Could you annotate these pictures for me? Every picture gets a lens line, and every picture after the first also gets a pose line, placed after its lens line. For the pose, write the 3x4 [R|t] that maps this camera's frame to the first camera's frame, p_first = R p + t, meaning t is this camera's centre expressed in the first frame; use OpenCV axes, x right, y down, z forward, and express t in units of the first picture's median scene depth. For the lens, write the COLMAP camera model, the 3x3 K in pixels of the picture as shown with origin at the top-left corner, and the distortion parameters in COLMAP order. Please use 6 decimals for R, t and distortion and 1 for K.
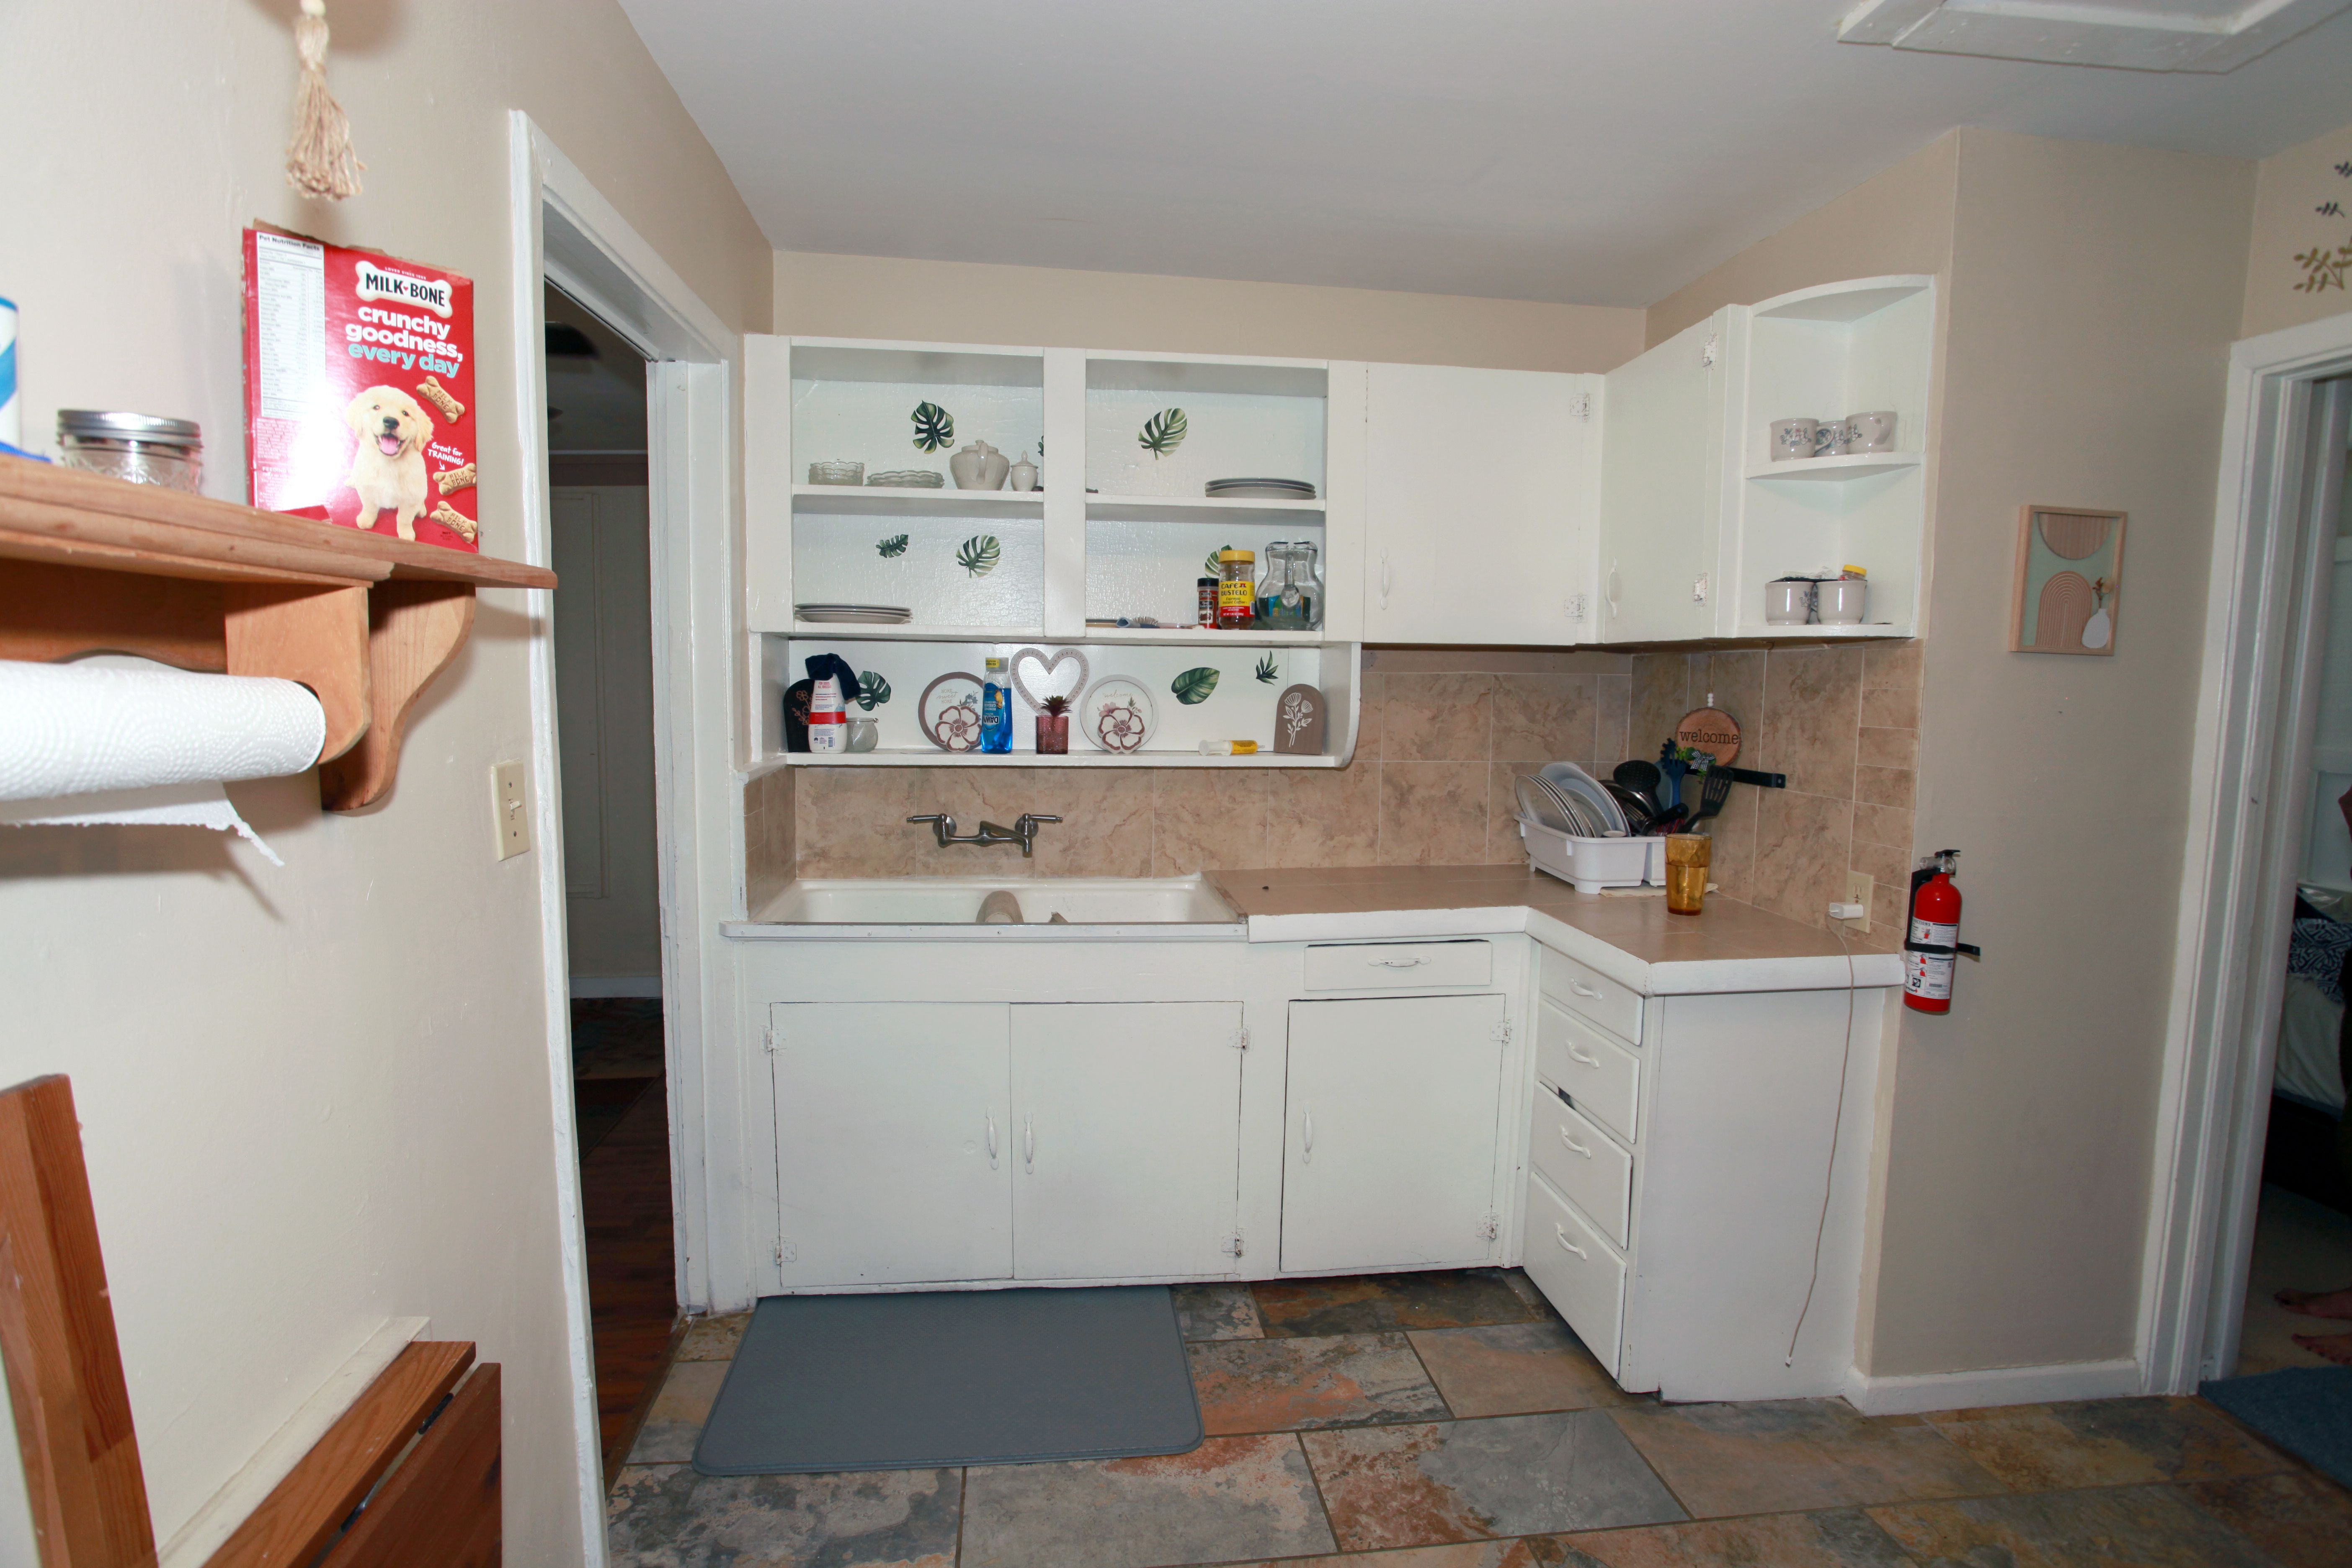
lens RADIAL K [[1147.9, 0, 1112.2], [0, 1147.9, 781.8], [0, 0, 1]] dist [-0.028270, 0.001453]
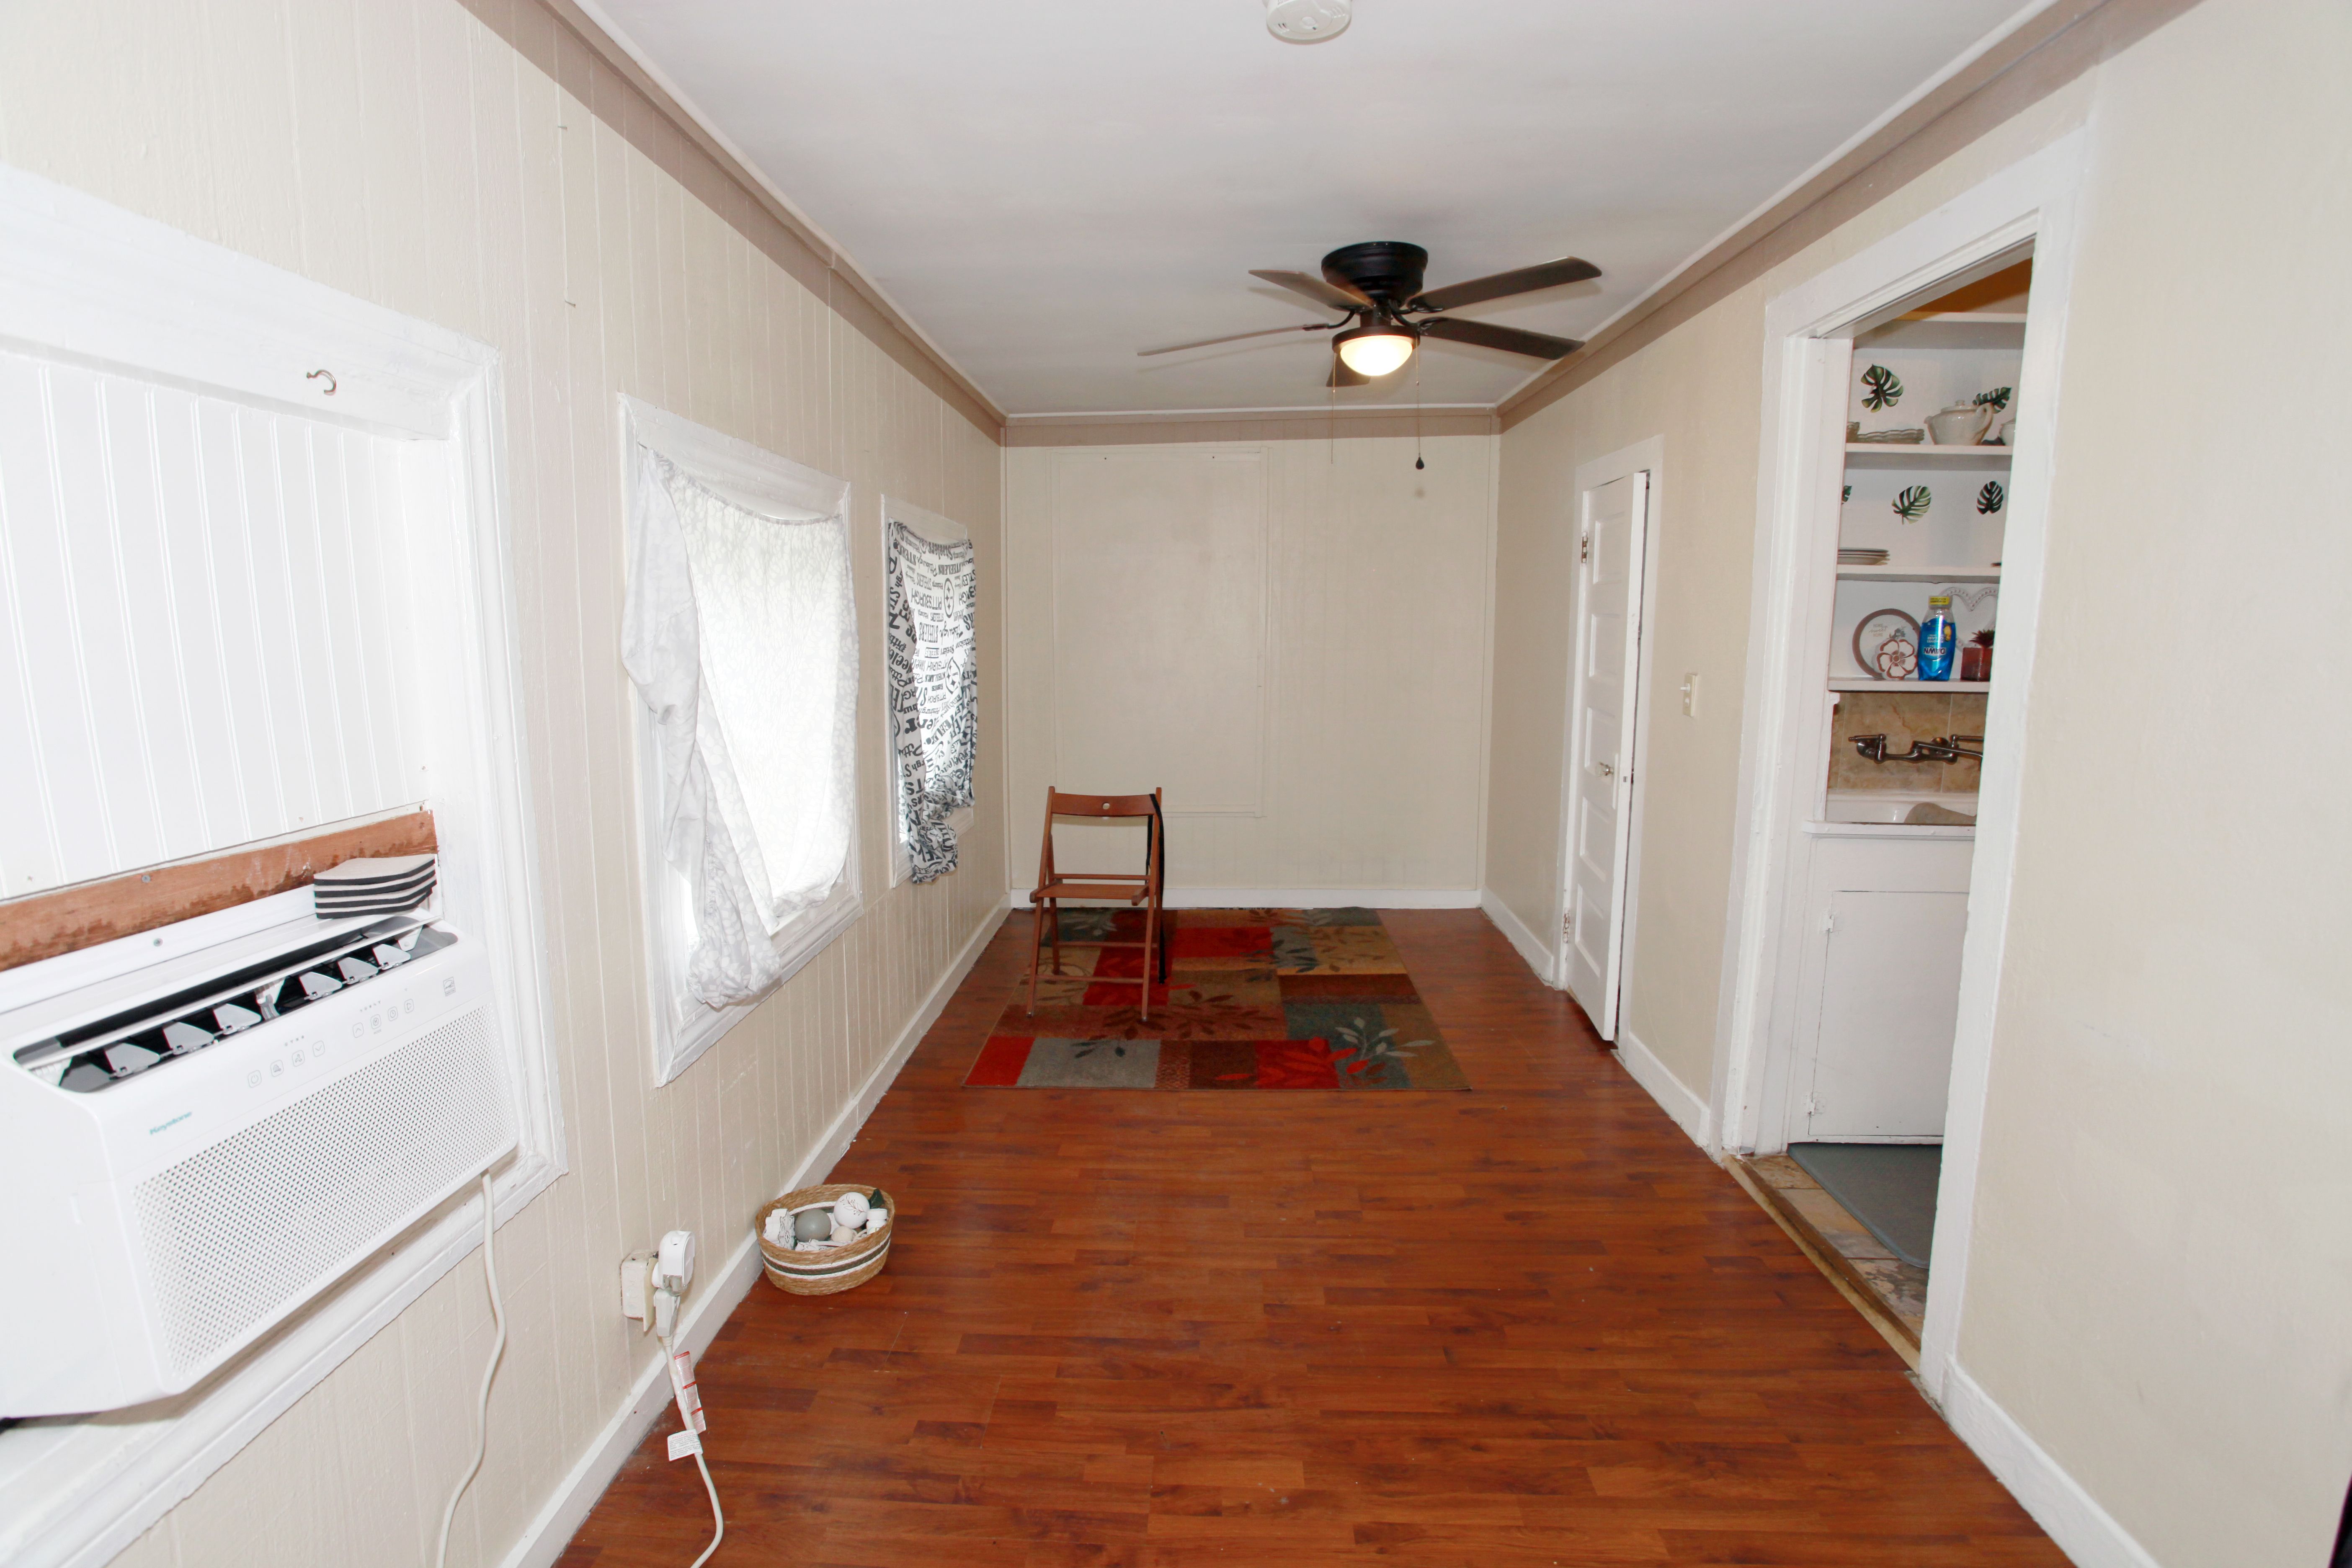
lens RADIAL K [[1147.9, 0, 1184.0], [0, 1147.9, 783.2], [0, 0, 1]] dist [-0.028270, 0.001453]
pose [[0.996751, 0.007629, -0.080181, -0.741874], [-0.003691, 0.998785, 0.049151, 0.023529], [0.080458, -0.048696, 0.995568, -0.174023]]
